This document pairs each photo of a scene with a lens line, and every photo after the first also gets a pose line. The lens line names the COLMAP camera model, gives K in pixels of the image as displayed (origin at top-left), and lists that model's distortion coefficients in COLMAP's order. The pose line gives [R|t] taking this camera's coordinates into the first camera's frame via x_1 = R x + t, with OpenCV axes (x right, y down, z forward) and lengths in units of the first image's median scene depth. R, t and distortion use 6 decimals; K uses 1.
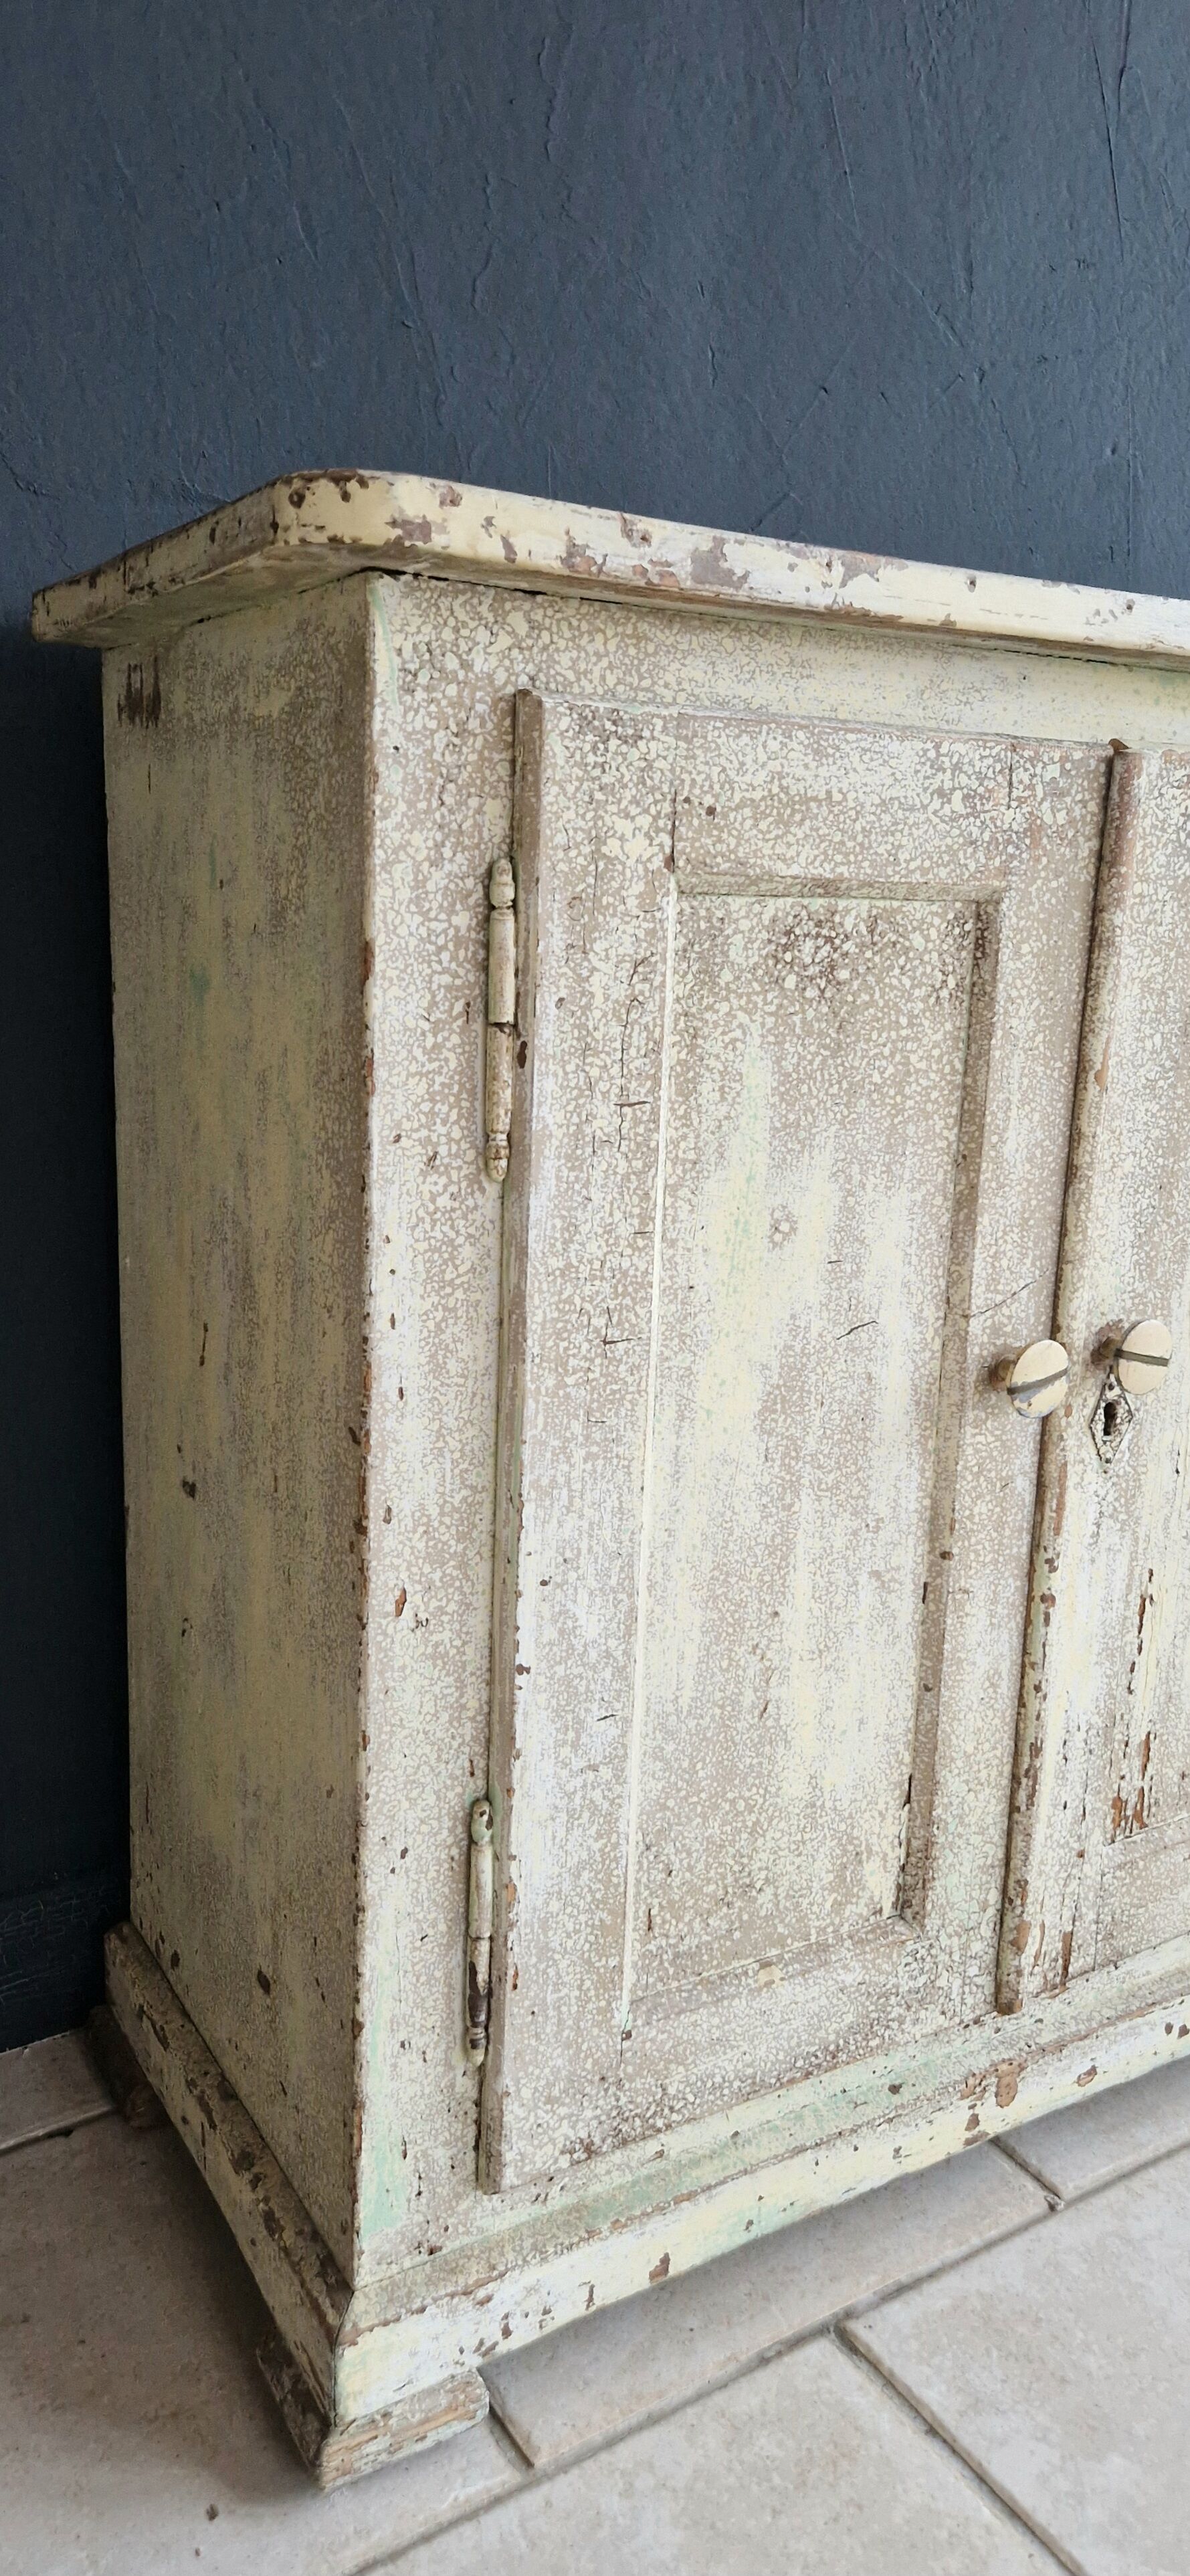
lens RADIAL K [[1793.9, 0, 622.3], [0, 1793.9, 1280.7], [0, 0, 1]] dist [0.075682, -0.073068]
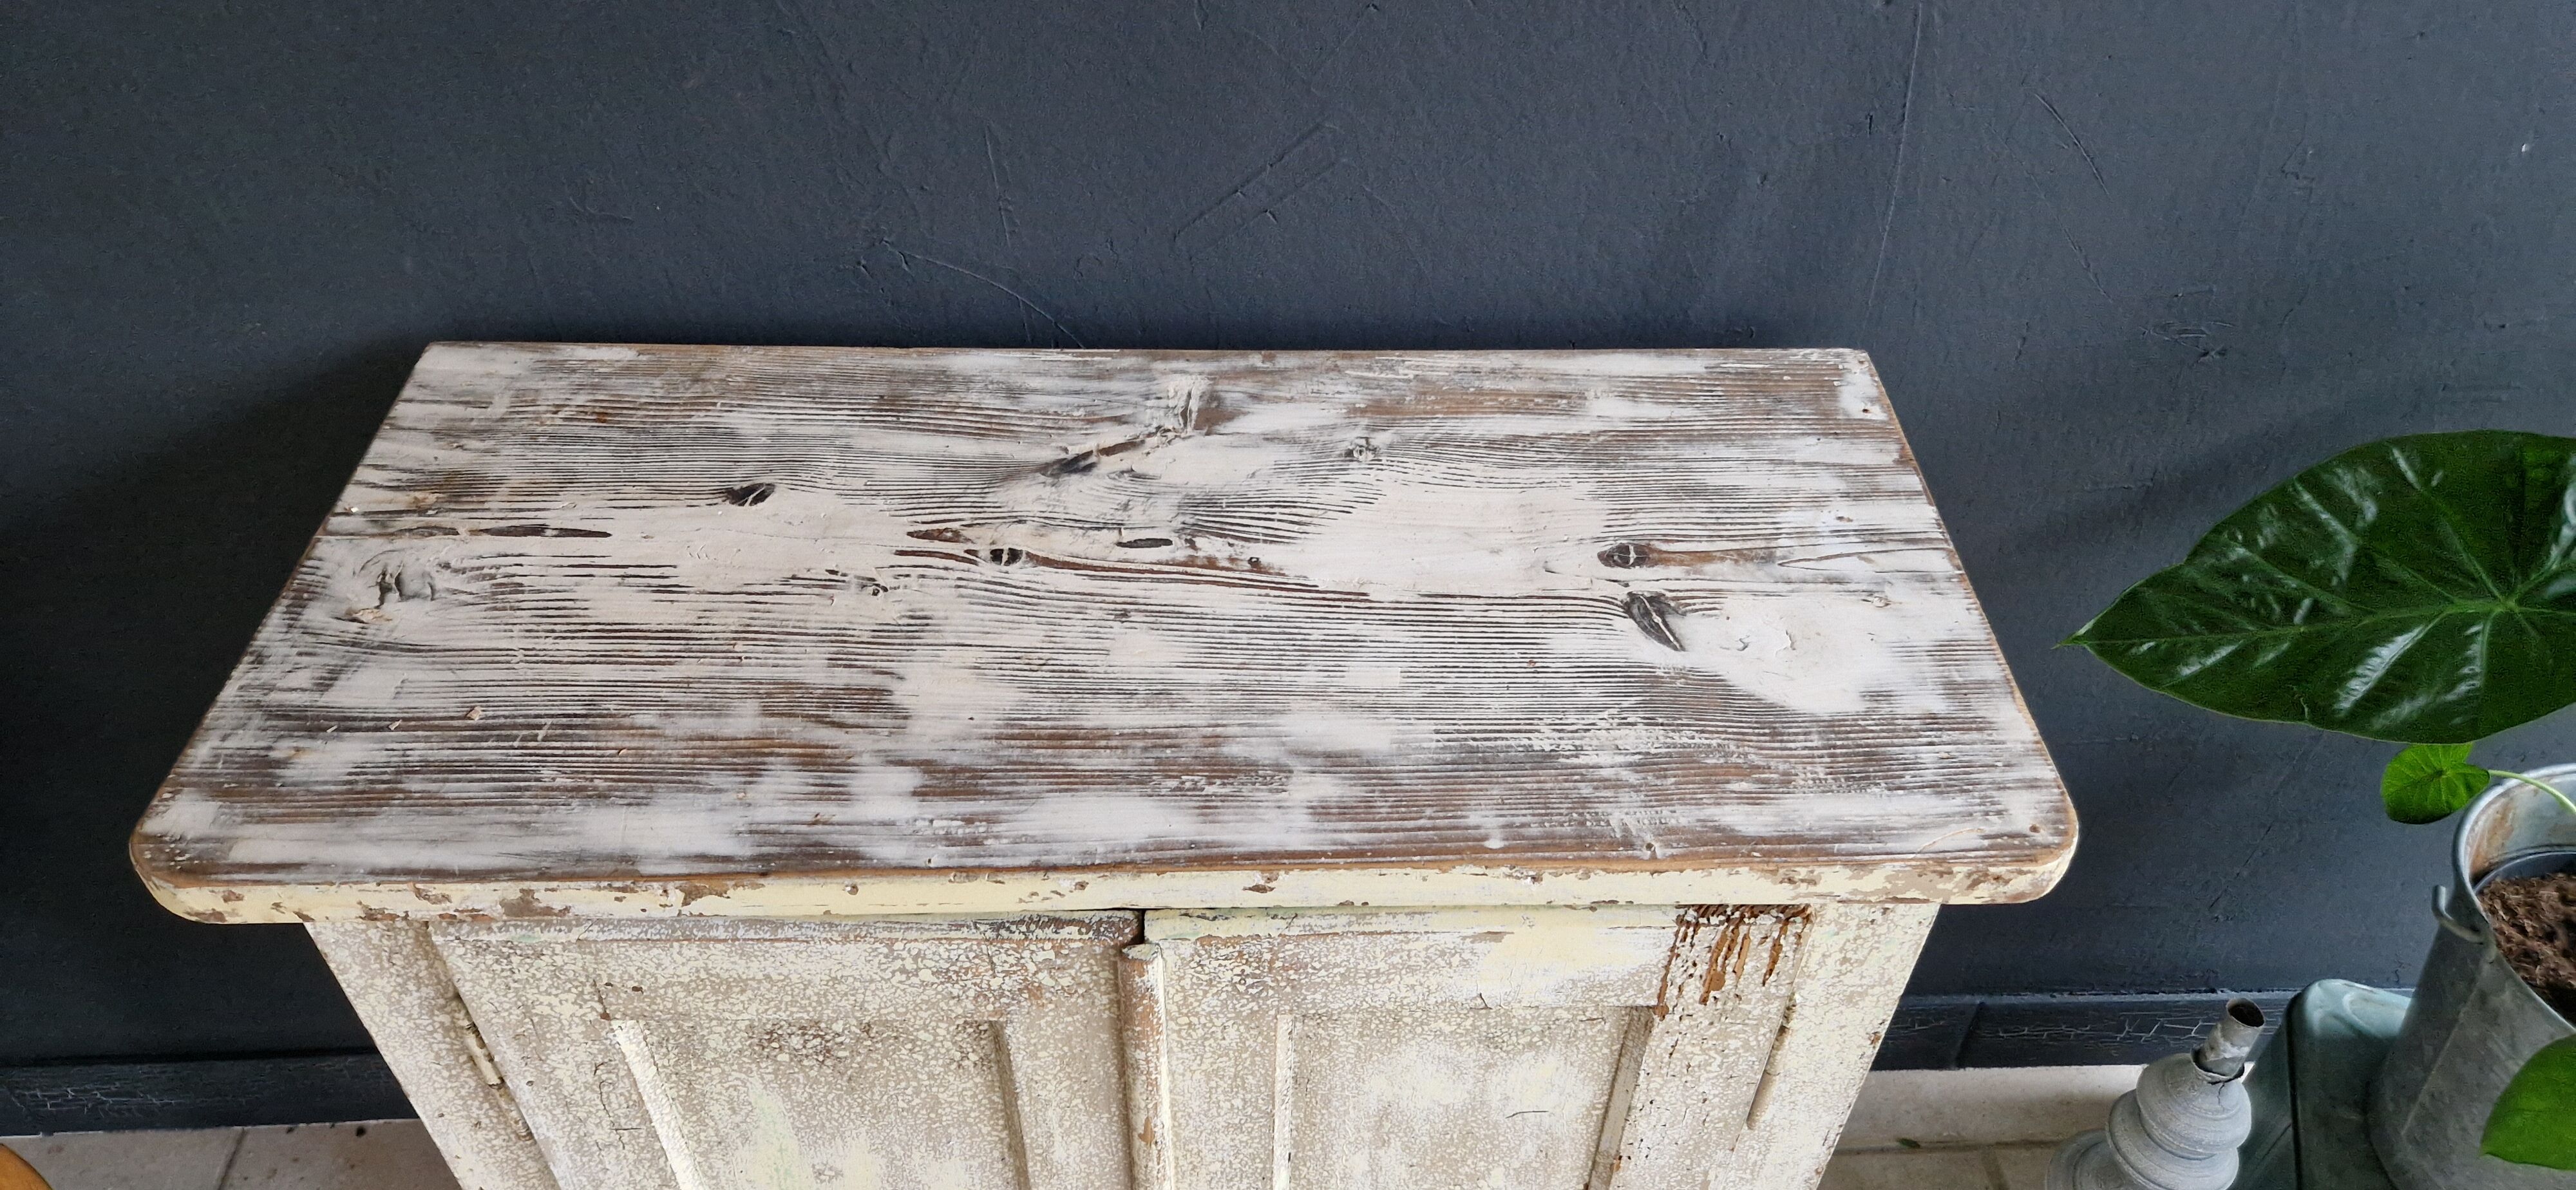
lens RADIAL K [[1727.5, 0, 1309.4], [0, 1727.5, 577.7], [0, 0, 1]] dist [0.075465, -0.085209]
pose [[0.868795, 0.324418, -0.374097, 0.623685], [-0.099033, 0.854064, 0.510654, -0.915140], [0.485168, -0.406605, 0.774134, 0.412755]]
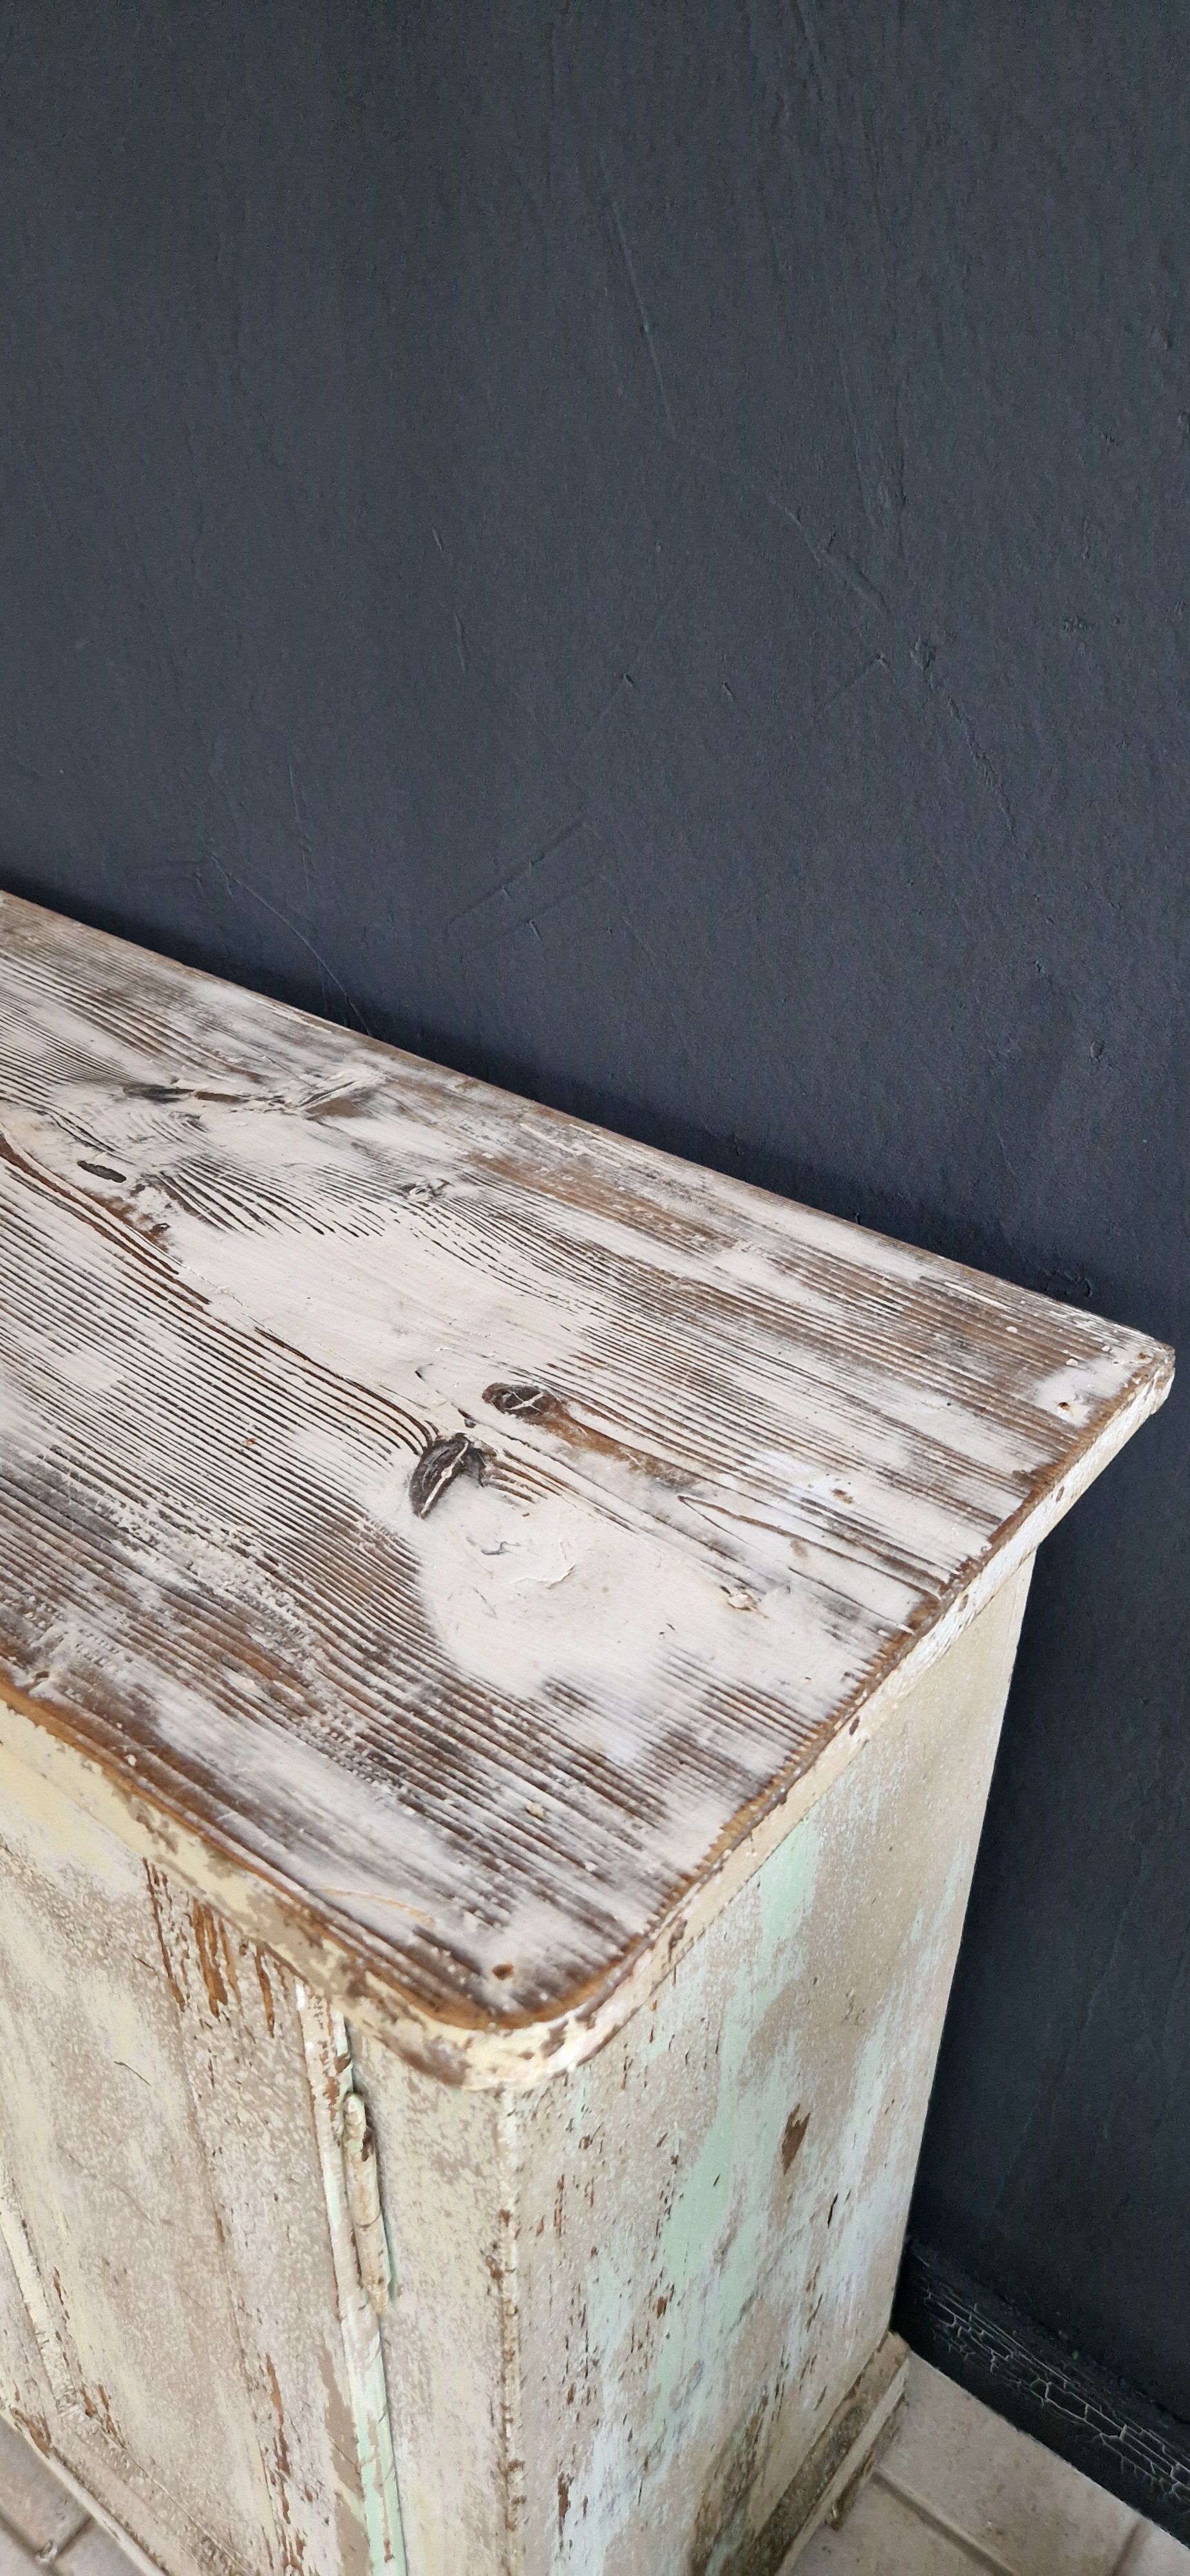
lens RADIAL K [[1735.2, 0, 620.8], [0, 1735.2, 1275.2], [0, 0, 1]] dist [0.081855, -0.080488]
pose [[0.359350, 0.490138, -0.794124, 0.961407], [-0.204027, 0.871643, 0.445659, -0.801094], [0.910627, 0.001875, 0.413226, 1.032319]]
